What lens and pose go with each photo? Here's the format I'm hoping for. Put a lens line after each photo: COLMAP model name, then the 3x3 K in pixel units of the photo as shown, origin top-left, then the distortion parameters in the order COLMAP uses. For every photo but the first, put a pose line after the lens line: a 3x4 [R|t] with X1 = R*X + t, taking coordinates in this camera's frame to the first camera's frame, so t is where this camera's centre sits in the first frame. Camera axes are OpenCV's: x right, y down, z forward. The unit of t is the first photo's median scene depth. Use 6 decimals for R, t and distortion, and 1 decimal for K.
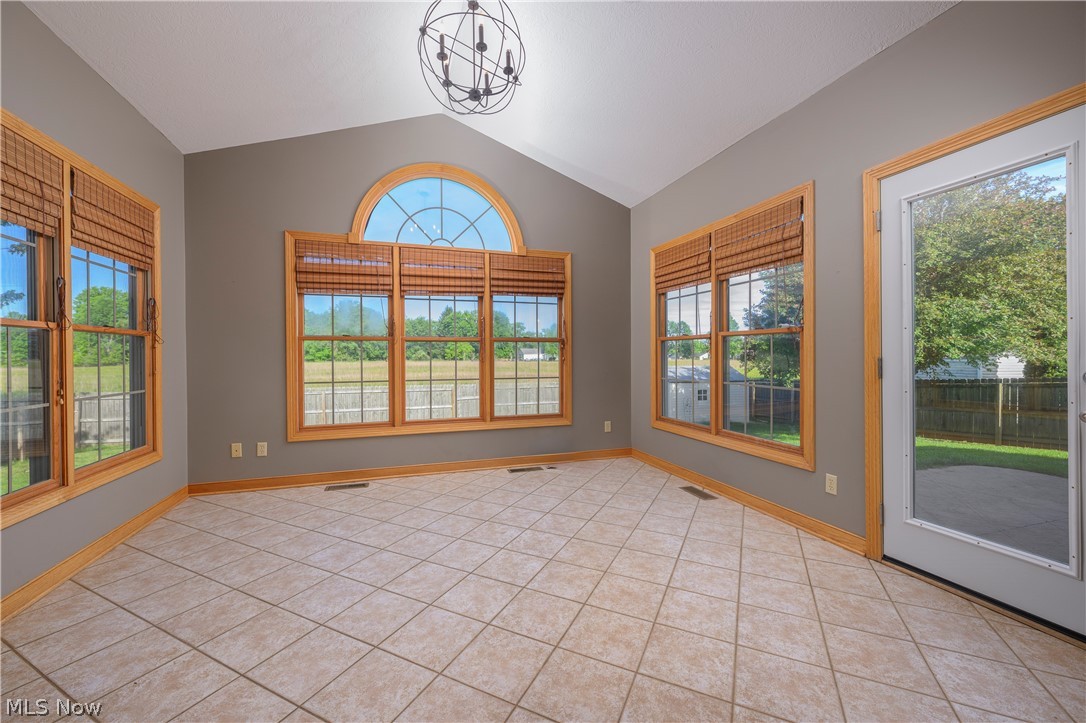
lens RADIAL K [[427.6, 0, 538.6], [0, 427.6, 361.1], [0, 0, 1]] dist [0.001233, -0.000195]
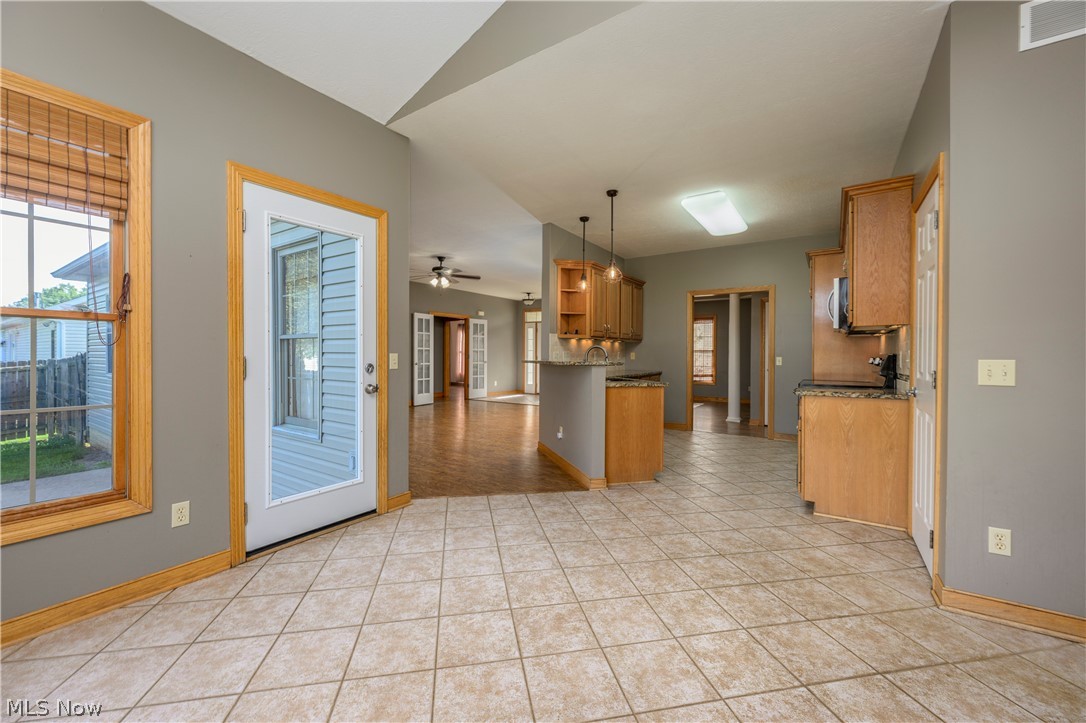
lens RADIAL K [[432.8, 0, 539.0], [0, 432.8, 356.7], [0, 0, 1]] dist [-0.000160, -0.000028]
pose [[-0.610837, -0.001589, 0.791755, -0.233017], [0.006459, 0.999955, 0.006990, -0.007250], [-0.791730, 0.009384, -0.610799, 0.587306]]
